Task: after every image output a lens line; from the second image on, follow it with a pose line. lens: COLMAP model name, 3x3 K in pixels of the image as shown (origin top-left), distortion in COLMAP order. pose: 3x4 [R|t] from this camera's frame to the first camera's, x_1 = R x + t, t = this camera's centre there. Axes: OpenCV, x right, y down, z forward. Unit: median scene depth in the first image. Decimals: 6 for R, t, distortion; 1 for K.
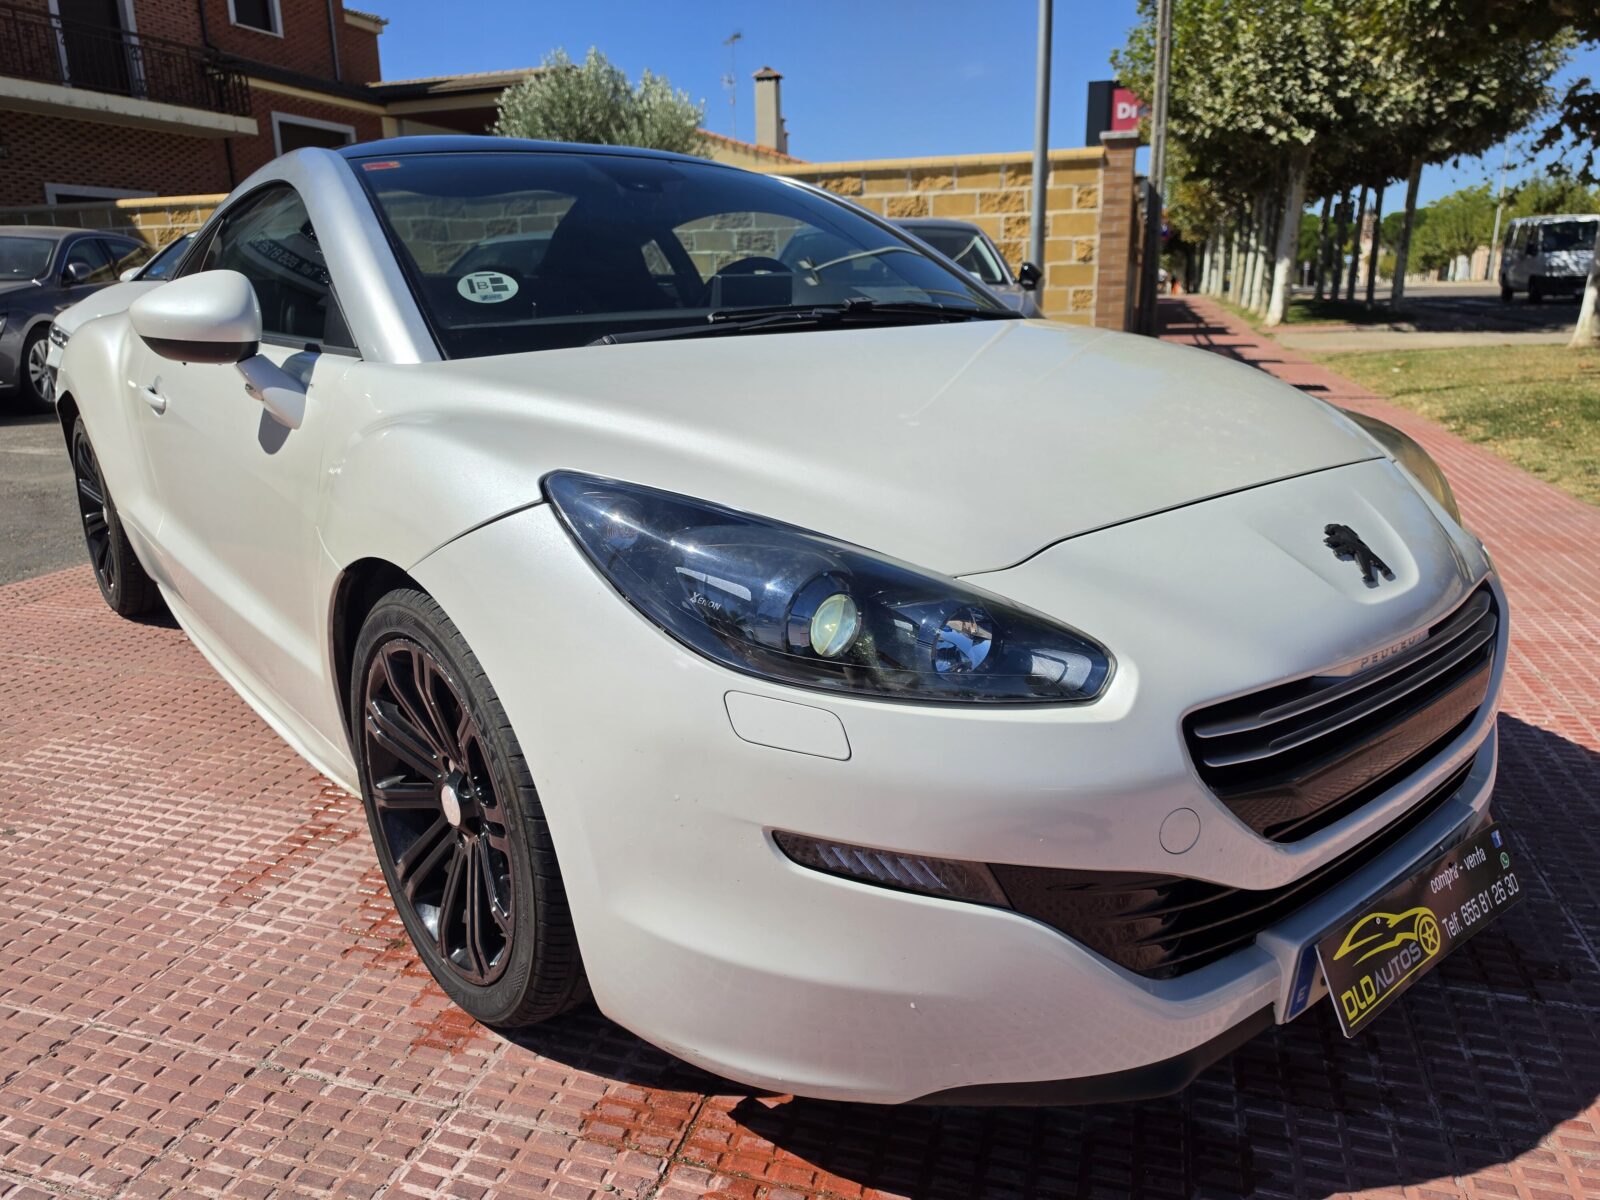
lens RADIAL K [[1120.5, 0, 800.0], [0, 1120.5, 600.0], [0, 0, 1]] dist [0.019484, -0.035071]
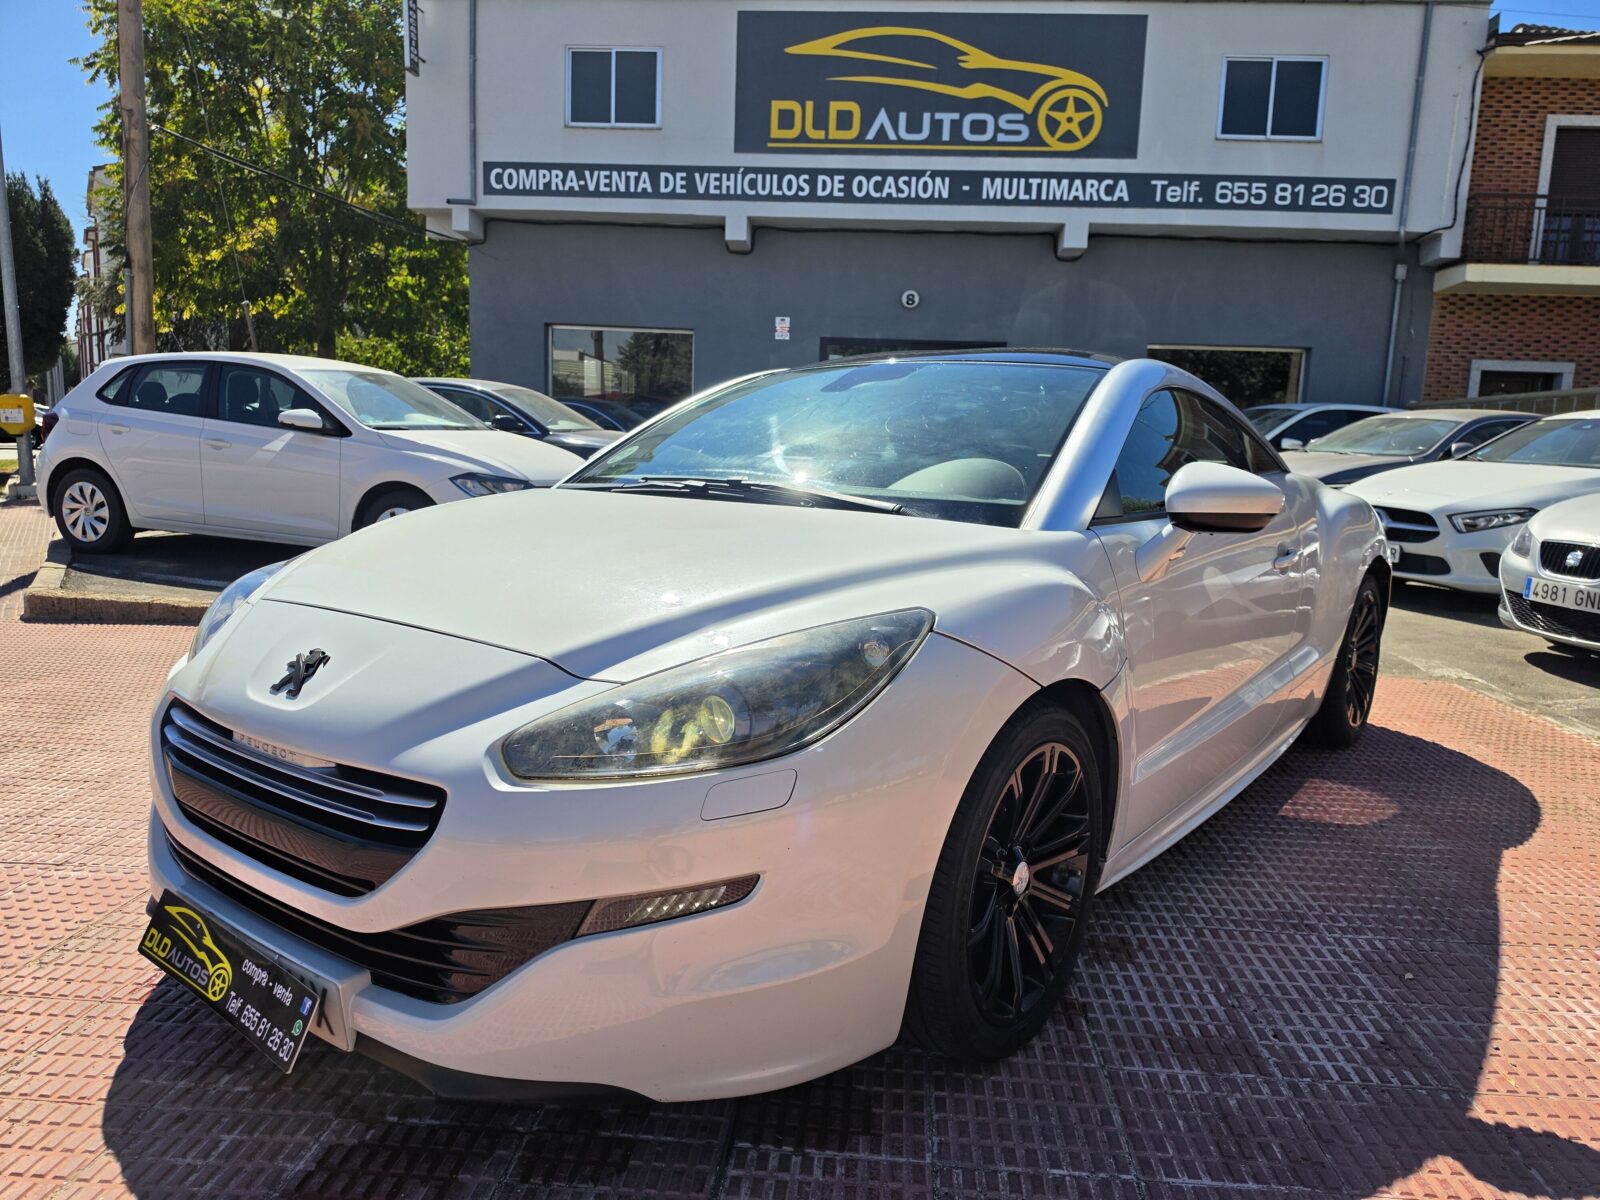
lens RADIAL K [[1120.2, 0, 800.0], [0, 1120.2, 600.0], [0, 0, 1]] dist [0.038656, -0.066591]
pose [[0.214778, 0.173729, -0.961087, 1.819445], [-0.300180, 0.948162, 0.104311, -0.418297], [0.929388, 0.266095, 0.255794, 1.178323]]
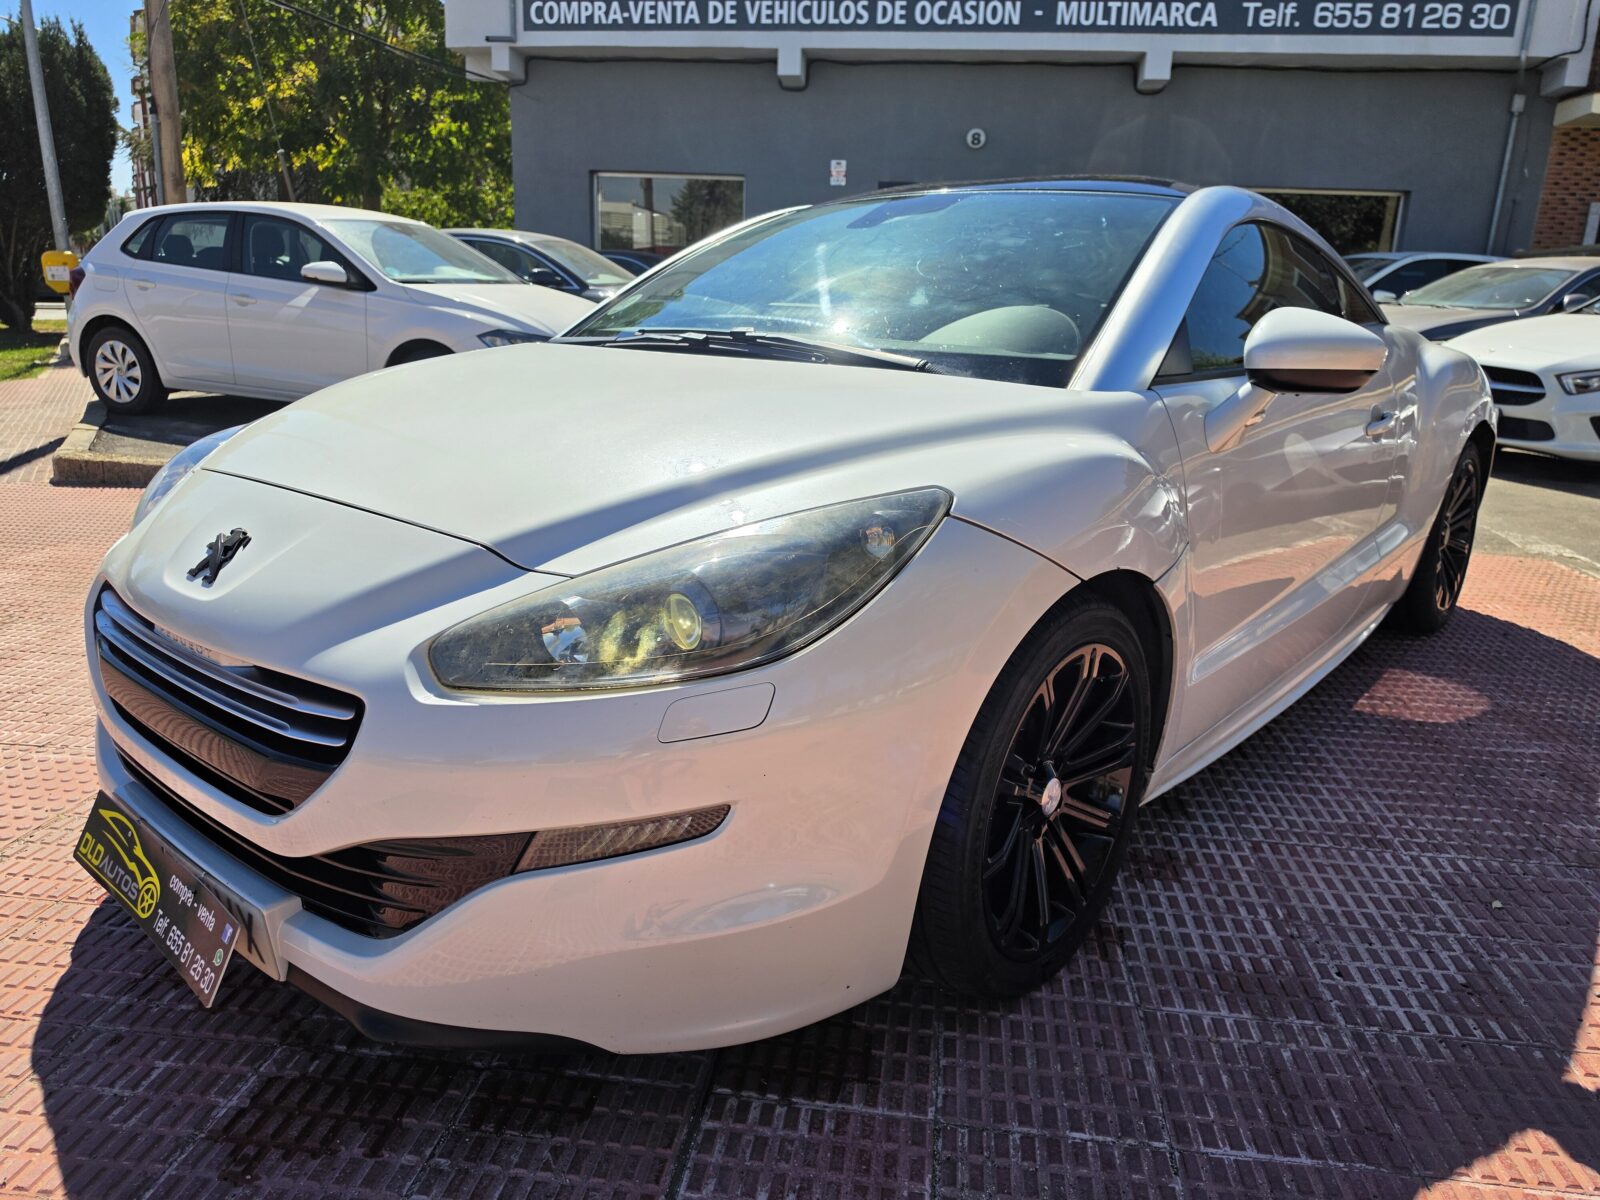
lens RADIAL K [[1120.5, 0, 800.0], [0, 1120.5, 600.0], [0, 0, 1]] dist [0.019484, -0.035071]
pose [[0.161364, 0.291346, -0.942910, 1.635622], [-0.297744, 0.925283, 0.234946, -0.427514], [0.940909, 0.242834, 0.236053, 1.287432]]
